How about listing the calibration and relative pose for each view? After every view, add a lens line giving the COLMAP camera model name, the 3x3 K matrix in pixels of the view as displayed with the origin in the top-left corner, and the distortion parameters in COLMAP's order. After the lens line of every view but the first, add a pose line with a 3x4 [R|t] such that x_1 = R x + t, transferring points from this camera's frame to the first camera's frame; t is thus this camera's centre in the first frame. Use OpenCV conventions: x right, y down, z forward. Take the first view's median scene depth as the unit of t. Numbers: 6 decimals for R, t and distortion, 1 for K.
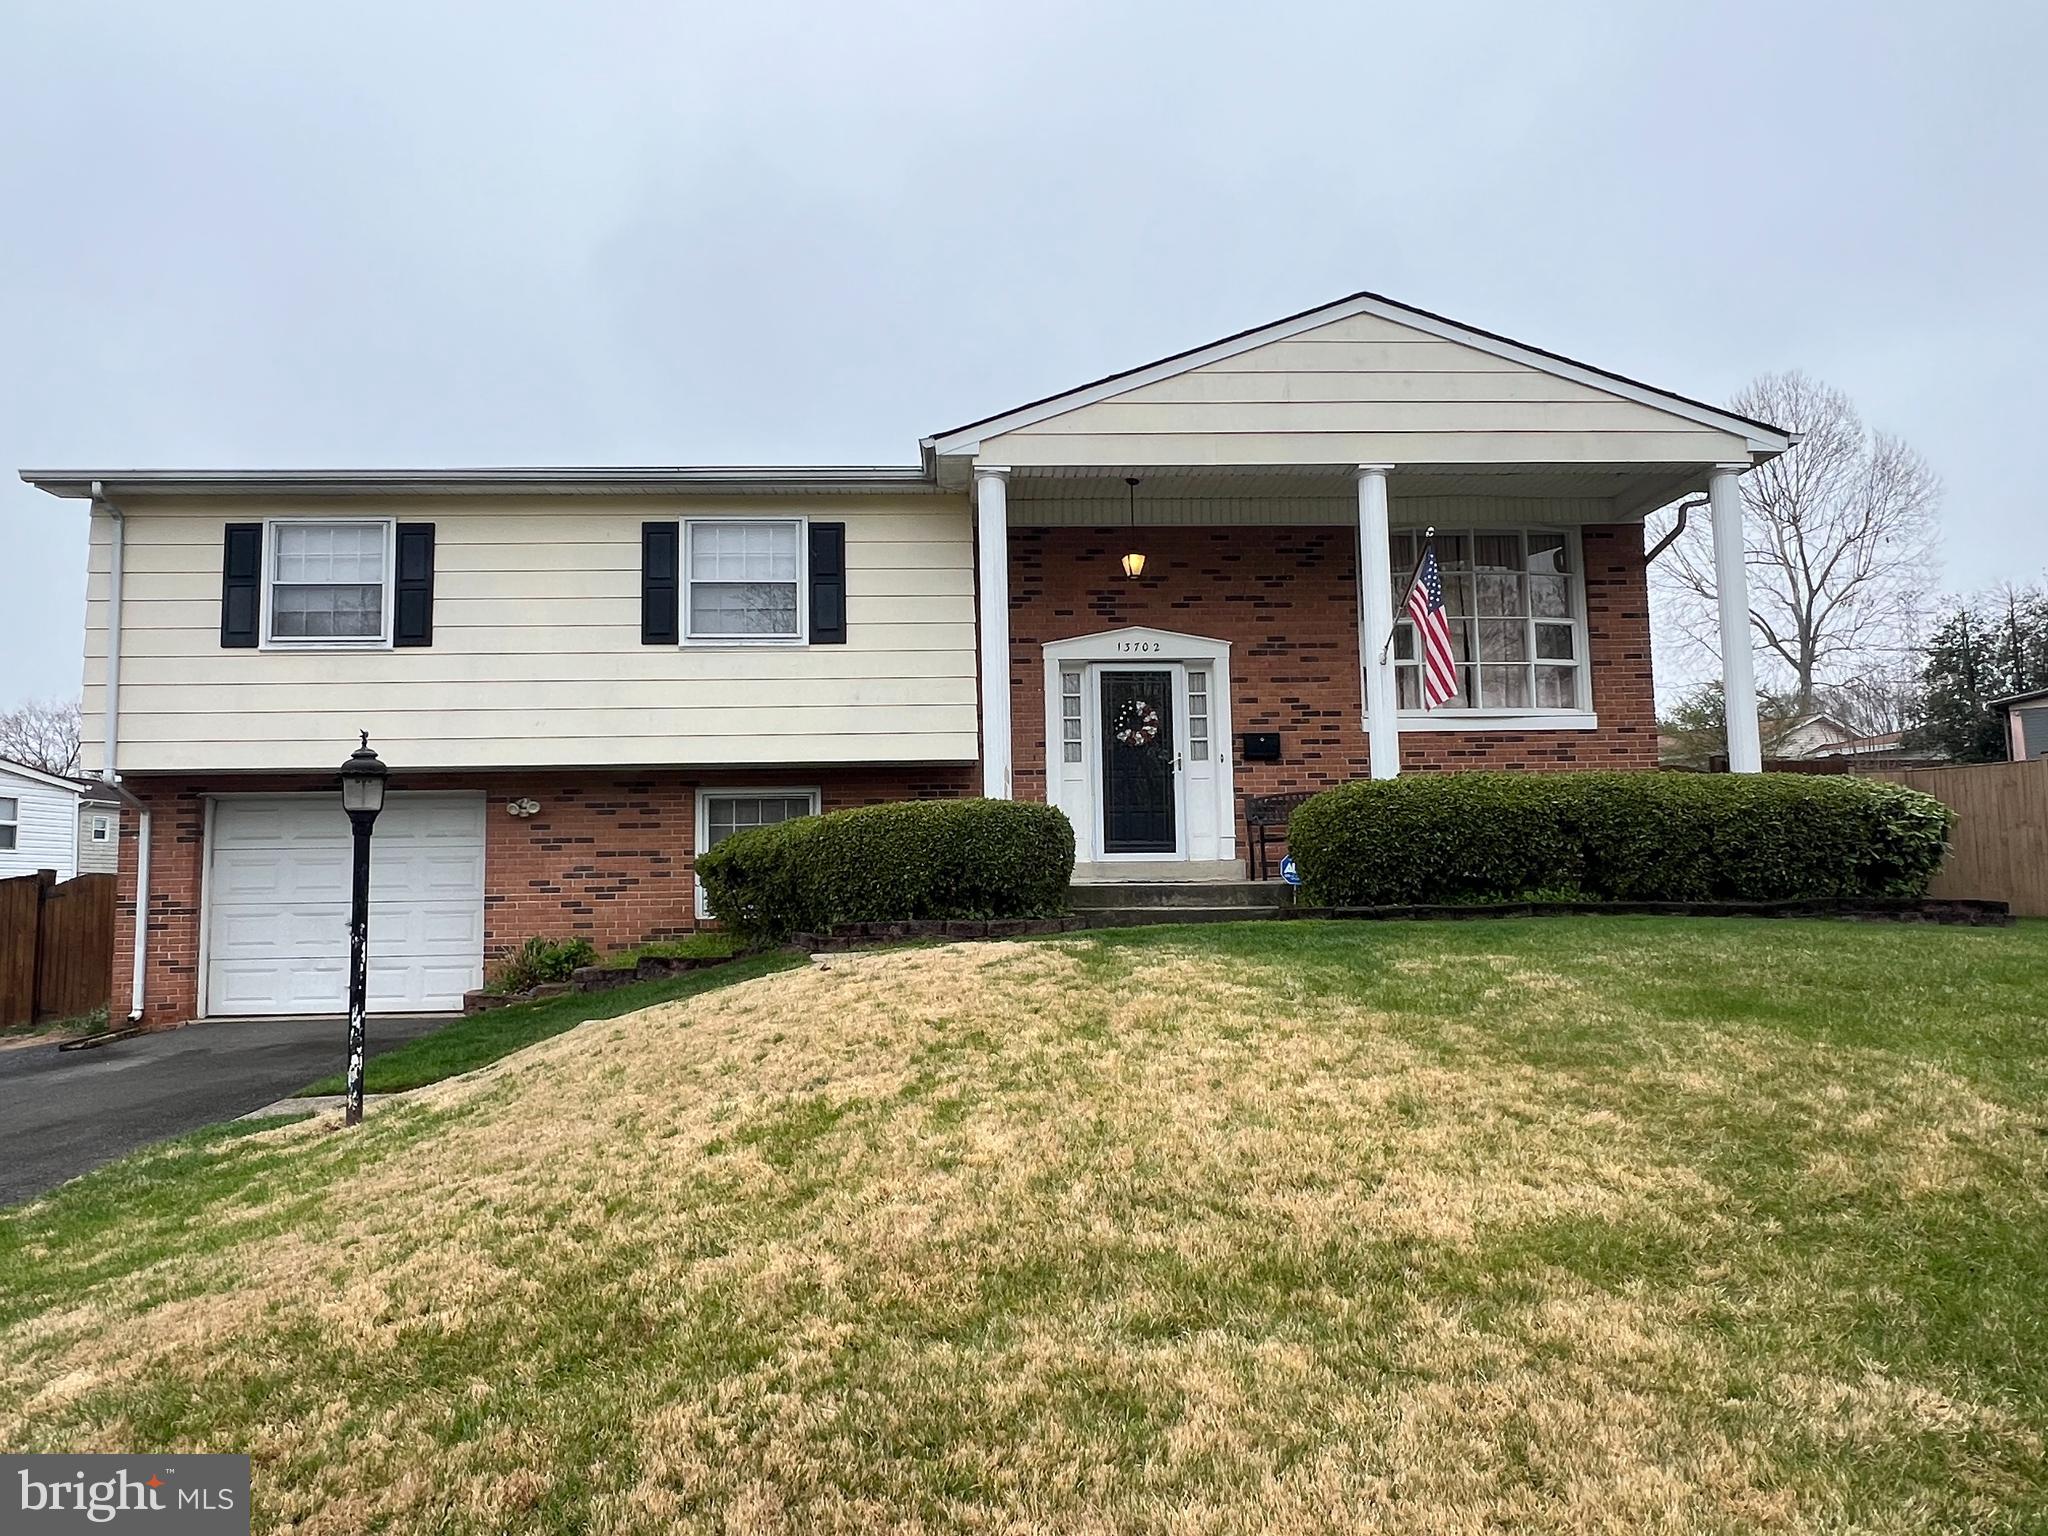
lens RADIAL K [[1267.9, 0, 1022.7], [0, 1267.9, 766.2], [0, 0, 1]] dist [-0.004676, -0.000750]
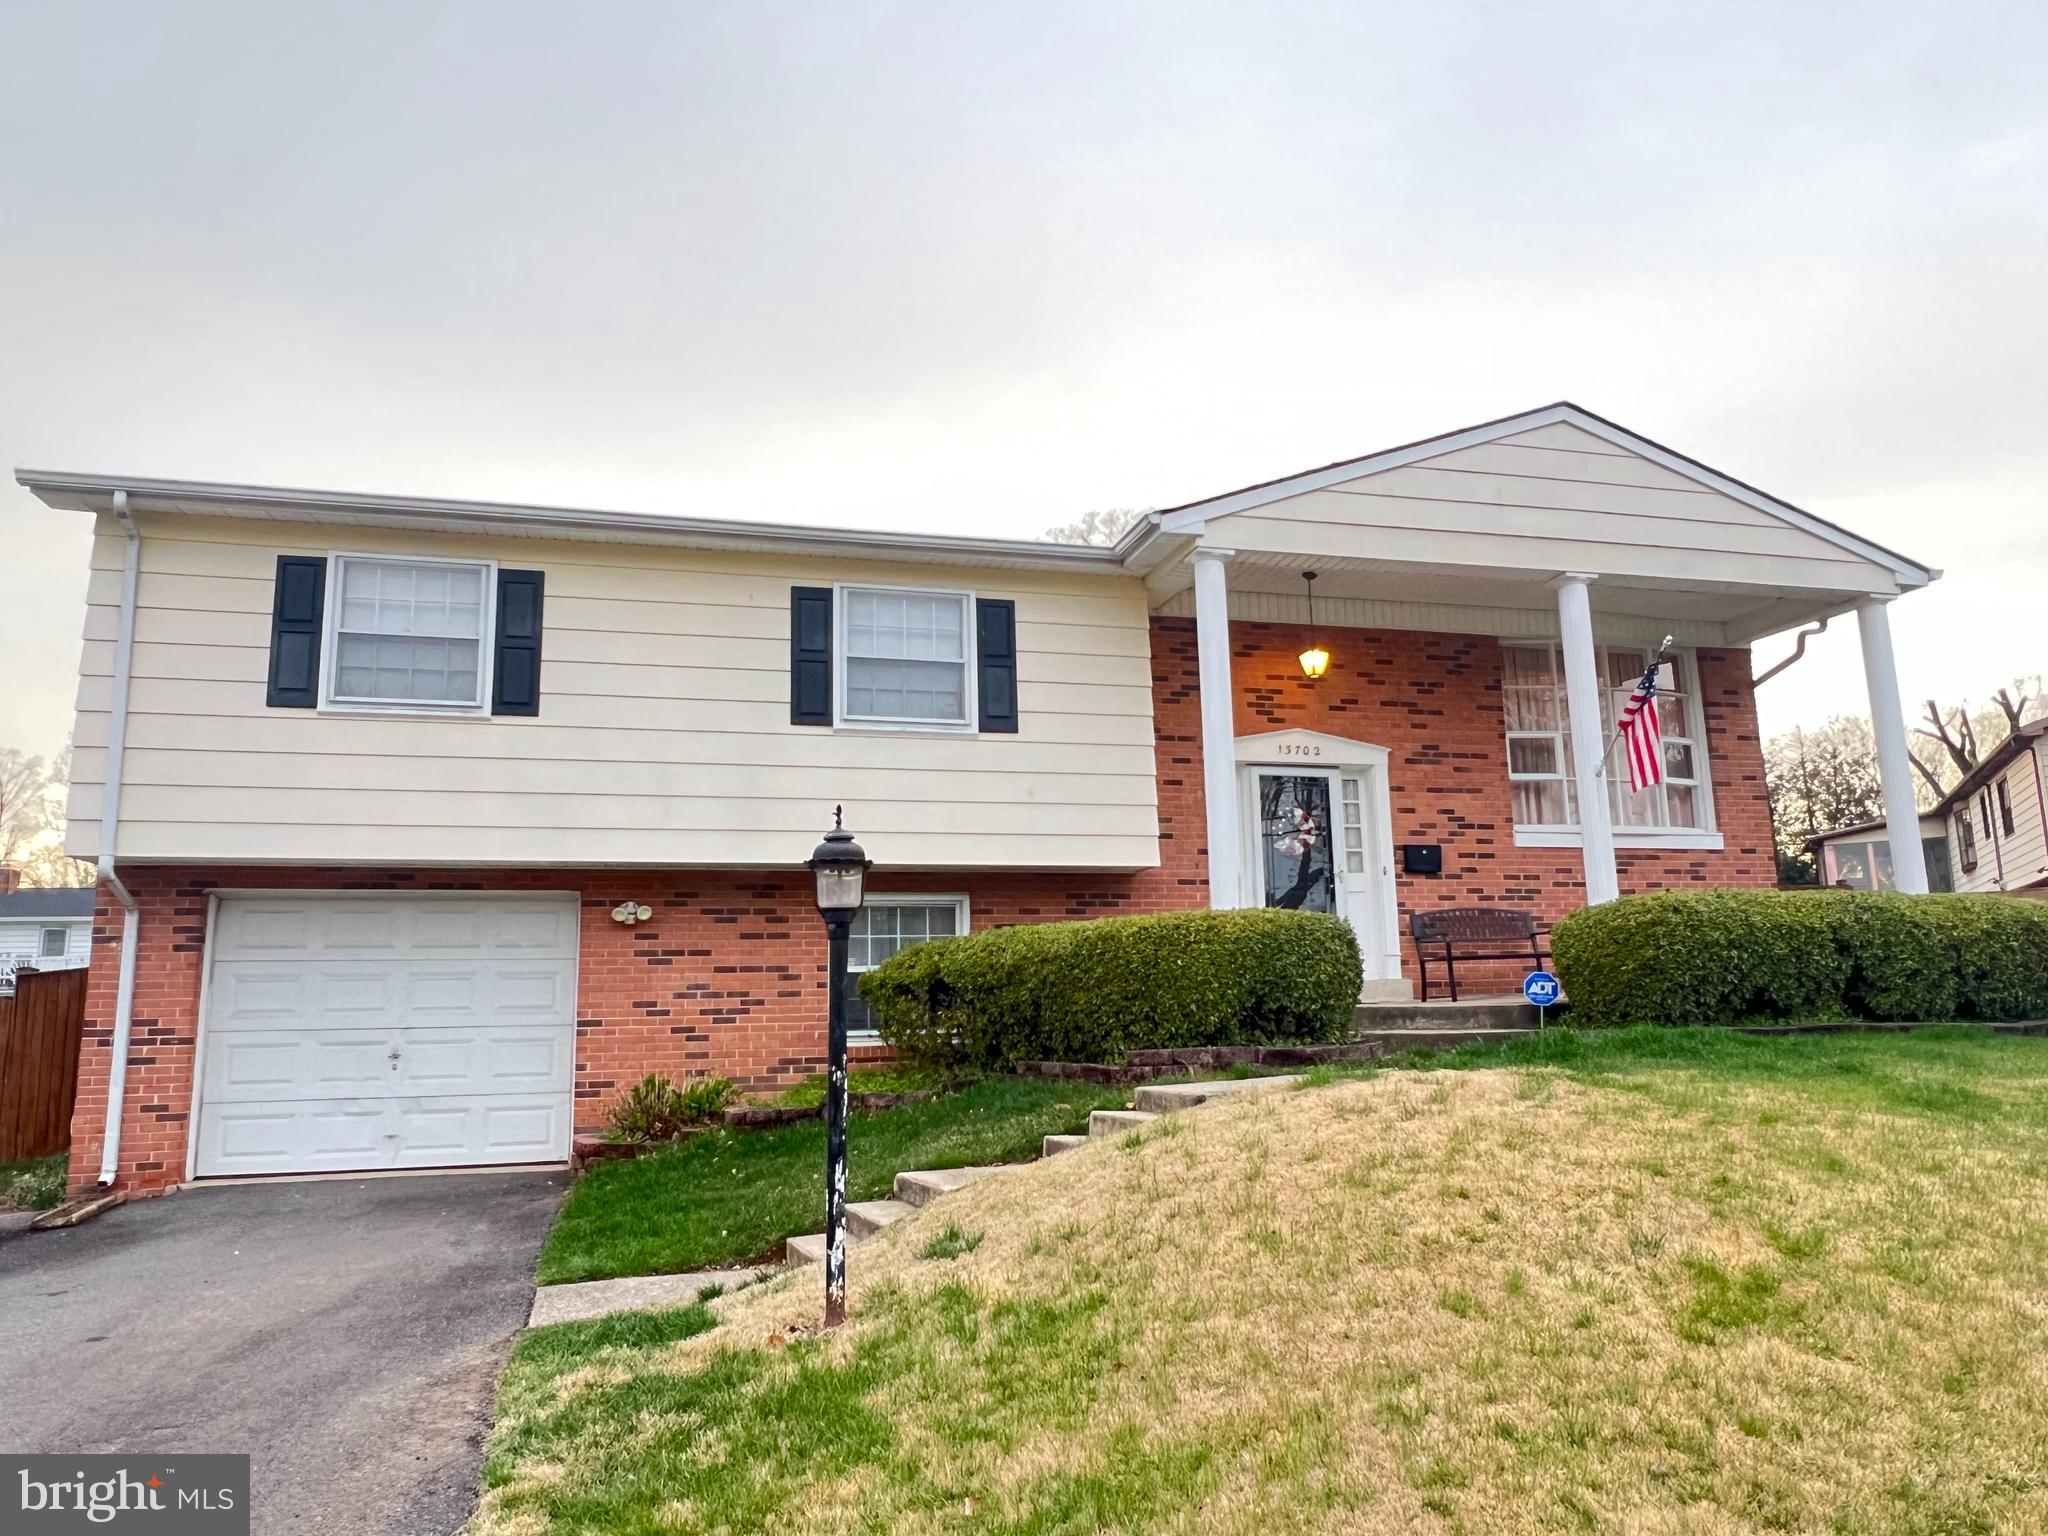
lens RADIAL K [[1301.8, 0, 1022.8], [0, 1301.8, 770.9], [0, 0, 1]] dist [-0.003498, 0.000872]
pose [[0.980894, 0.034631, 0.191438, -0.310861], [-0.017871, 0.995908, -0.088592, 0.010893], [-0.193723, 0.083478, 0.977498, 0.103095]]
